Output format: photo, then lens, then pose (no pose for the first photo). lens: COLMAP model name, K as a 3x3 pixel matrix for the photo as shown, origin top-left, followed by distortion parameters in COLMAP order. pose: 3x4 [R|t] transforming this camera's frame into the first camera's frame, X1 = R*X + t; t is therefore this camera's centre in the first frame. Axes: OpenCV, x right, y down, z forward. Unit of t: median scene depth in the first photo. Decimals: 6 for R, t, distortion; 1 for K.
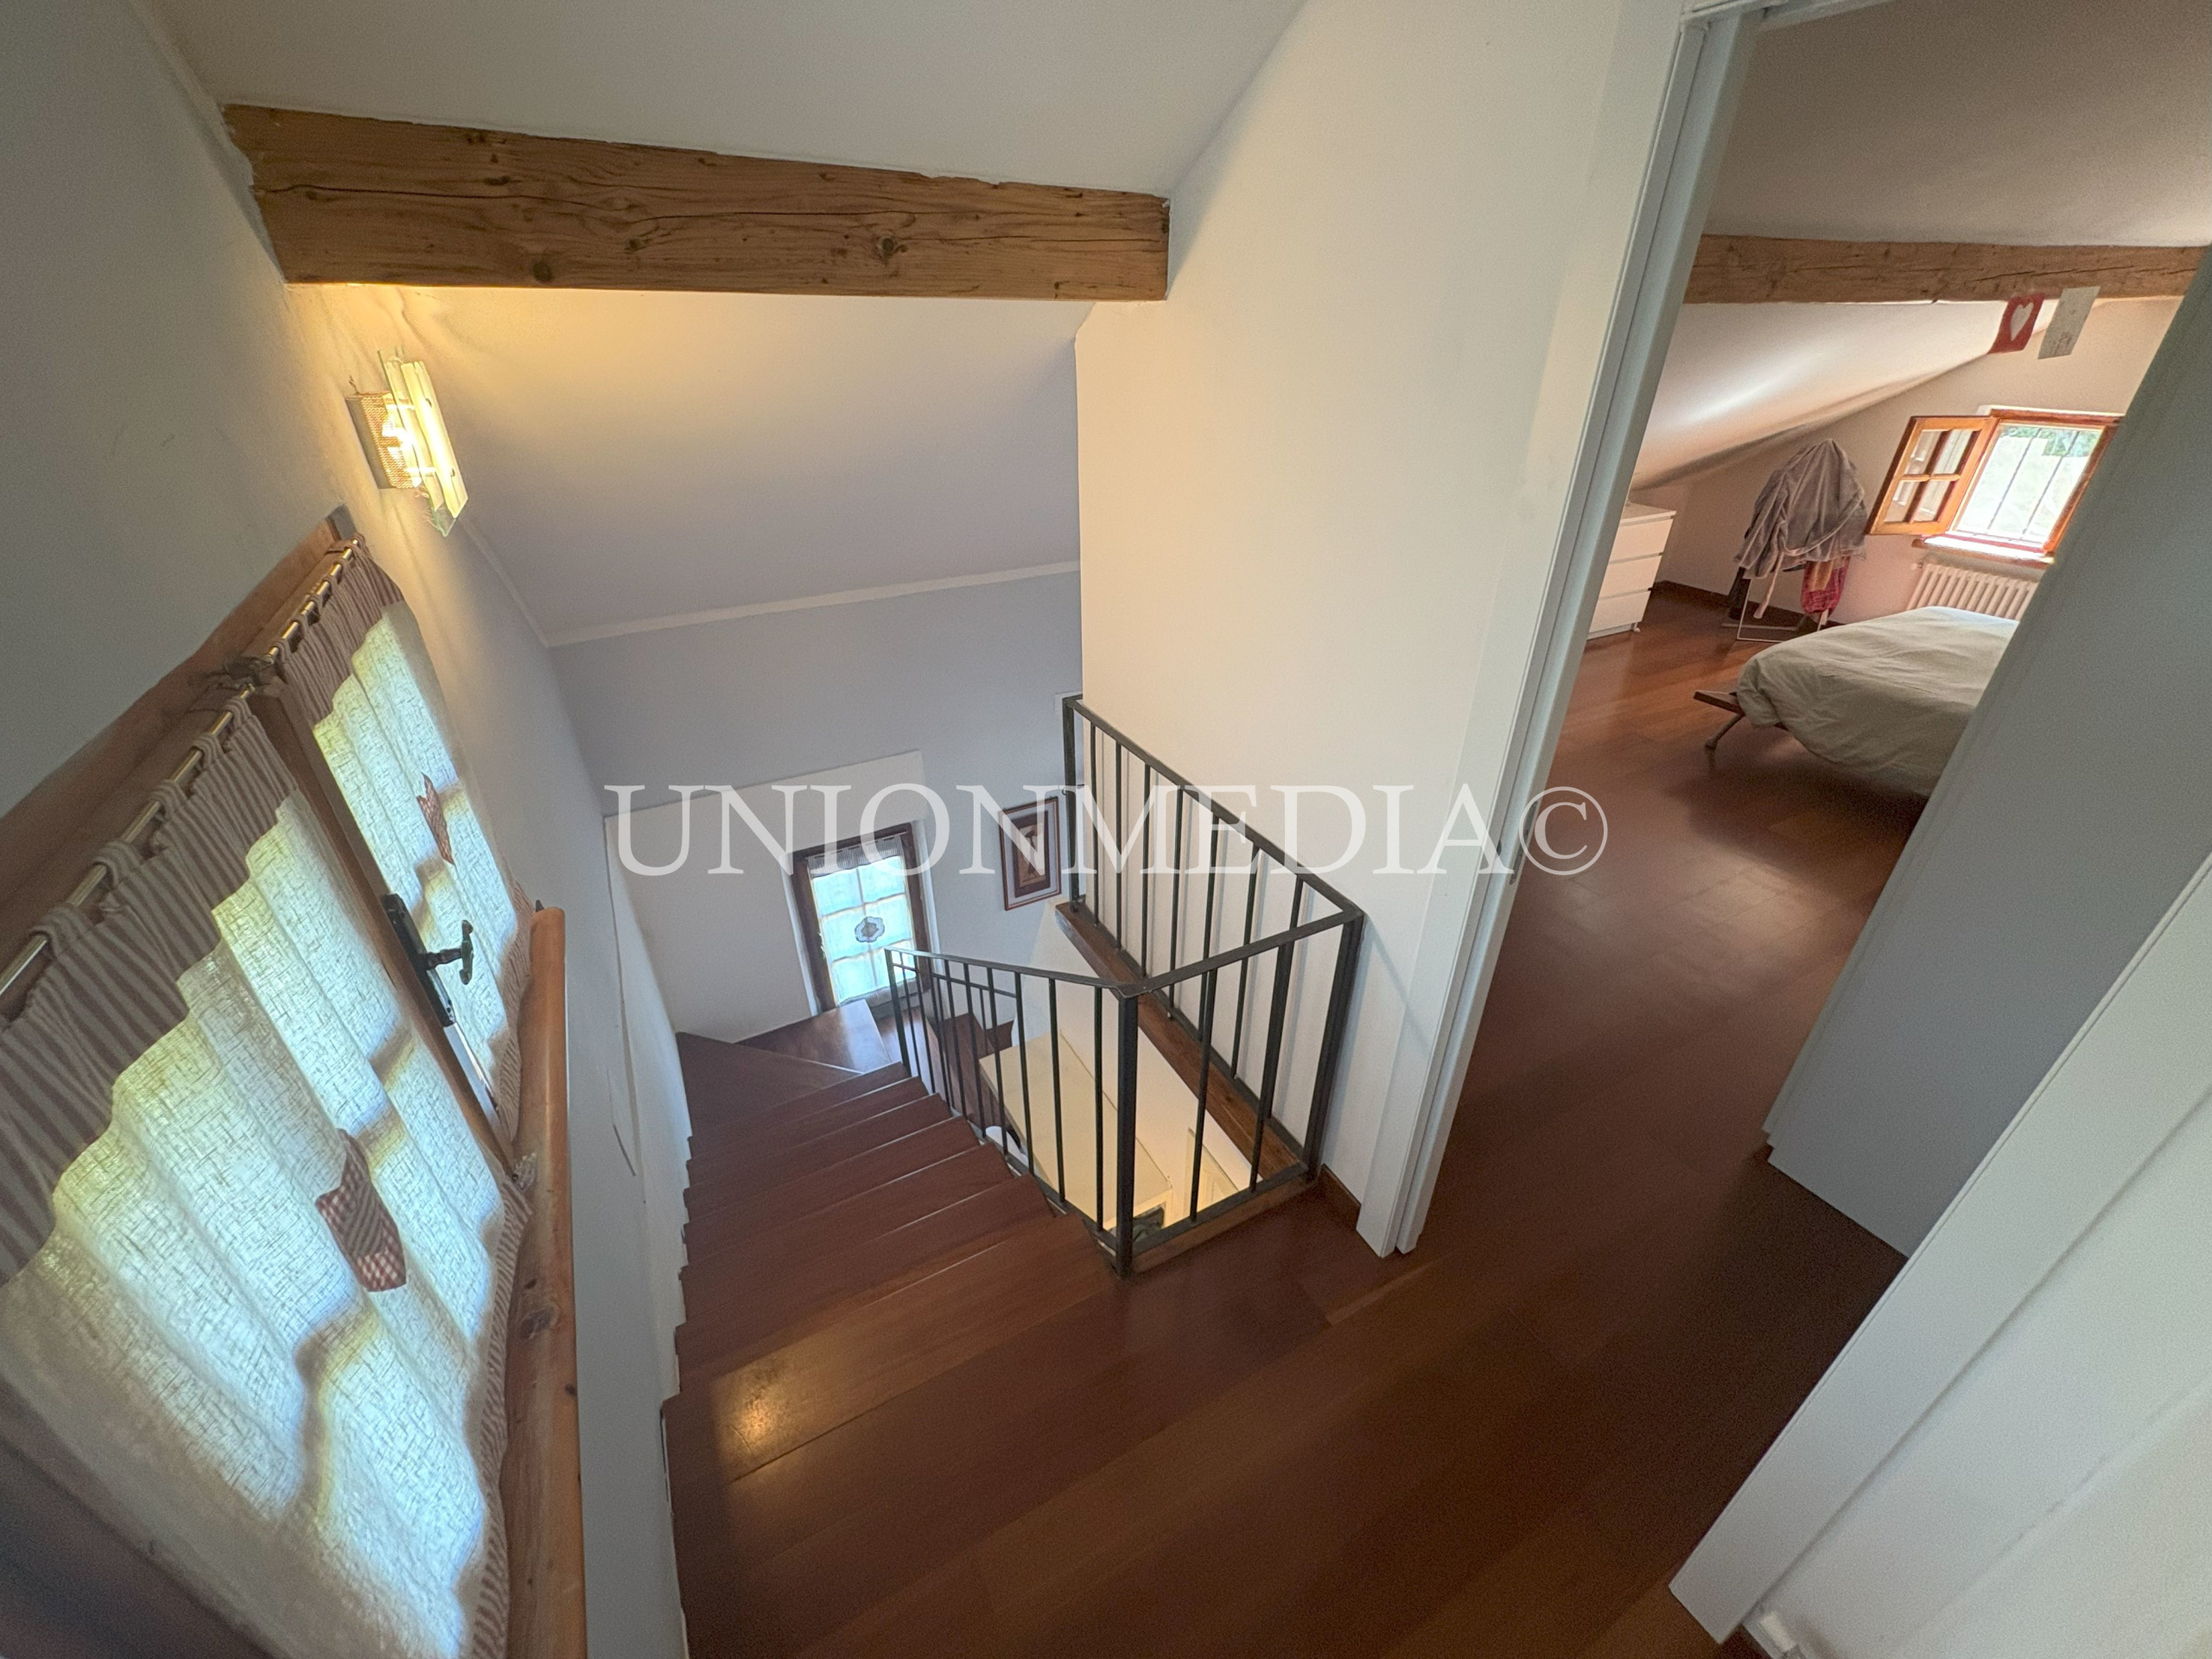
lens RADIAL K [[880.2, 0, 1107.8], [0, 880.2, 828.4], [0, 0, 1]] dist [0.001541, 0.000061]
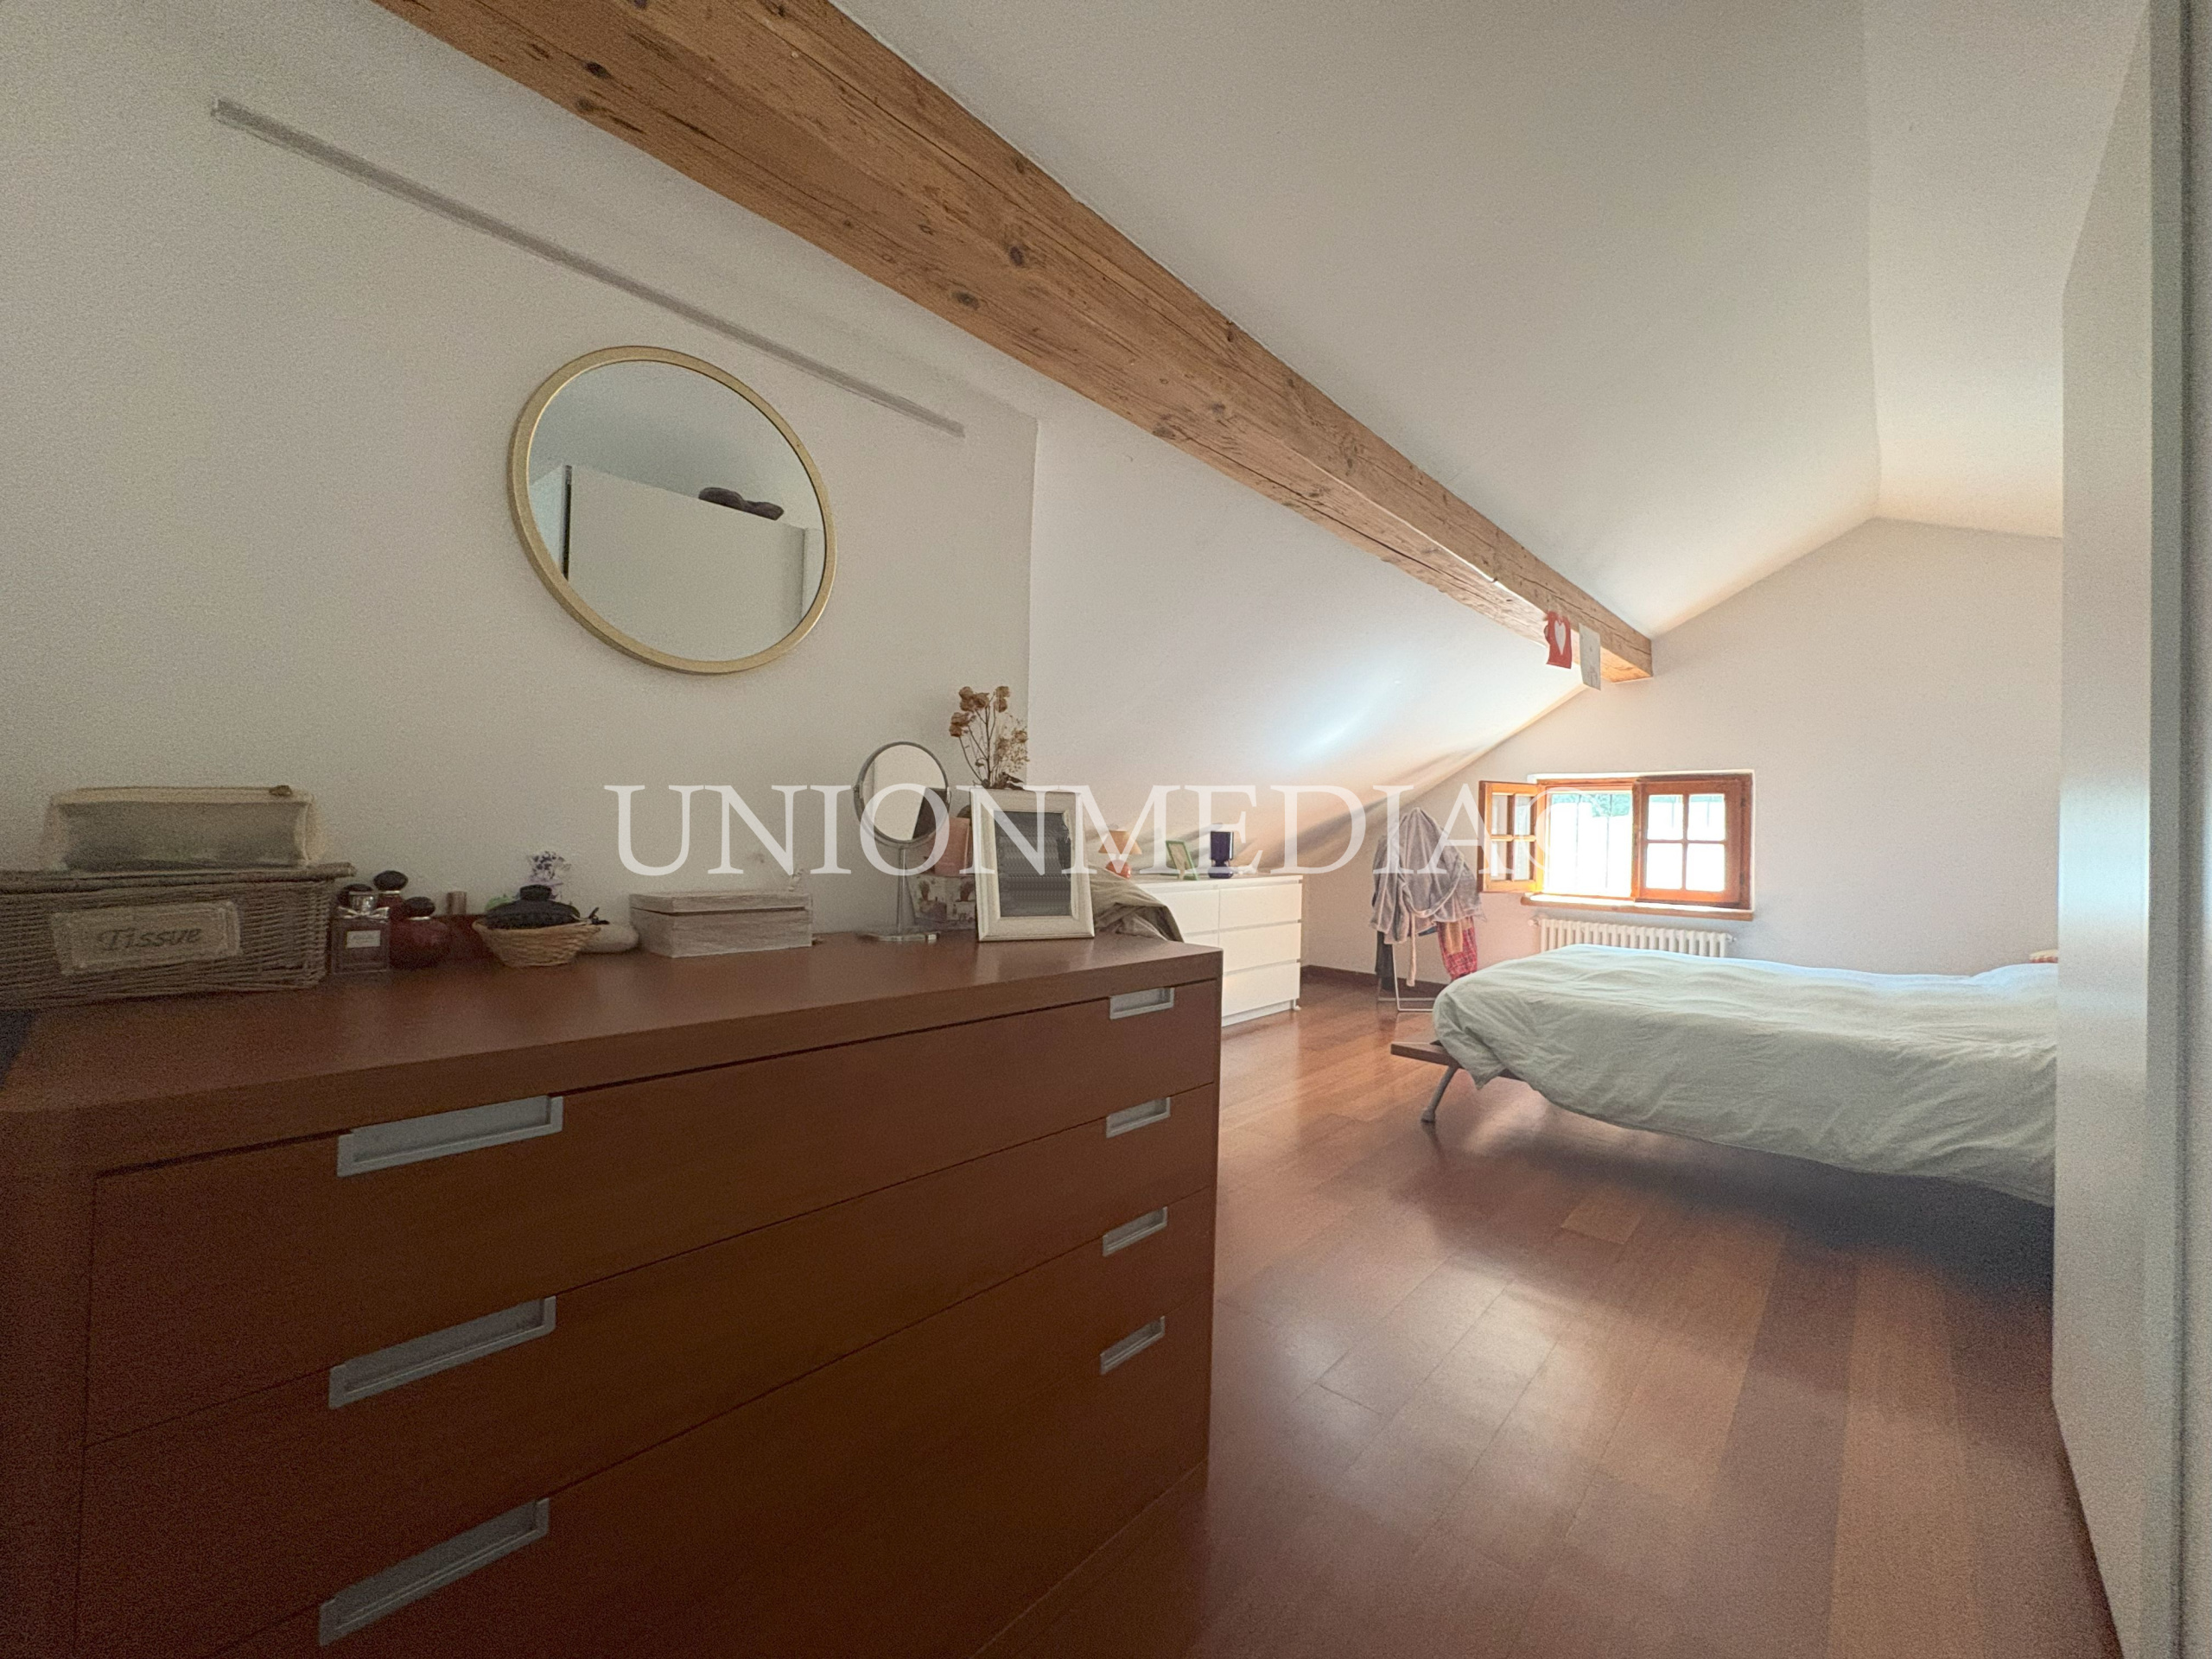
lens RADIAL K [[880.2, 0, 1107.3], [0, 880.2, 823.2], [0, 0, 1]] dist [0.001541, 0.000061]
pose [[0.942974, 0.026008, 0.331848, 0.154516], [0.144808, 0.865609, -0.479324, 0.003304], [-0.299717, 0.500044, 0.812481, 0.302305]]
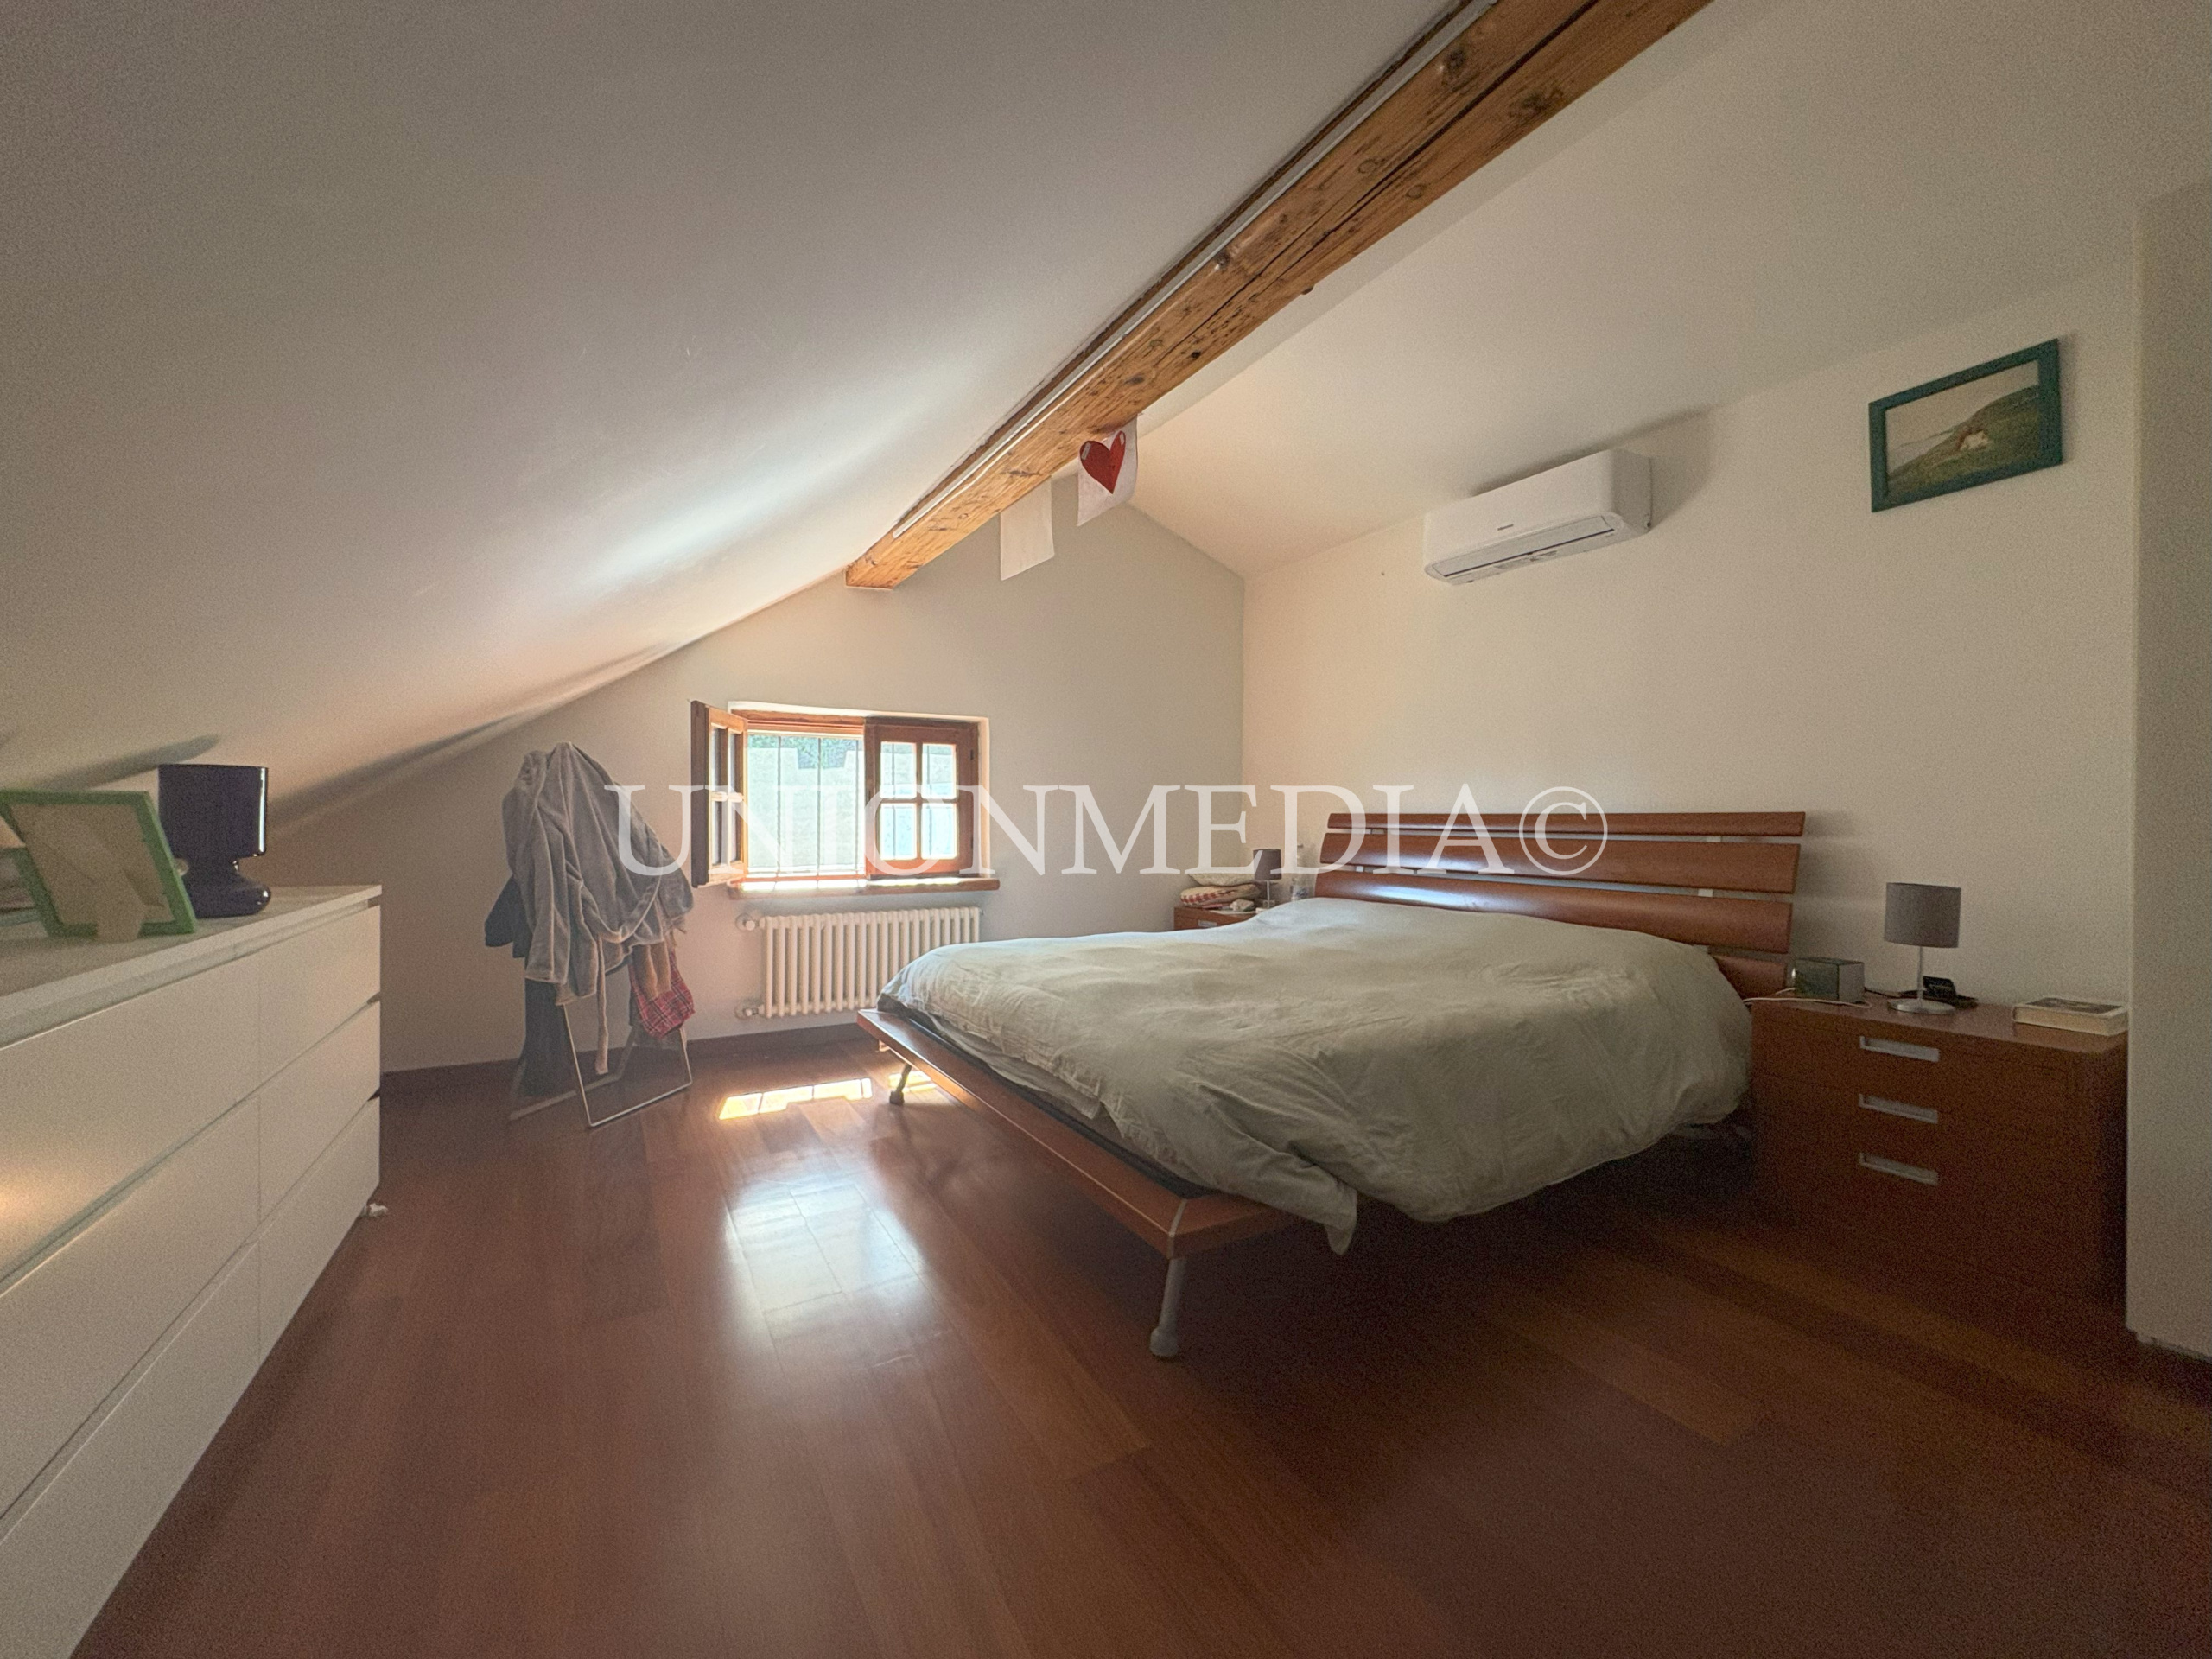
lens RADIAL K [[880.2, 0, 1105.3], [0, 880.2, 830.4], [0, 0, 1]] dist [0.001541, 0.000061]
pose [[-0.028378, -0.008650, 0.999560, 0.273721], [0.498964, 0.866352, 0.021664, -0.244624], [-0.866158, 0.499359, -0.020269, 0.761235]]
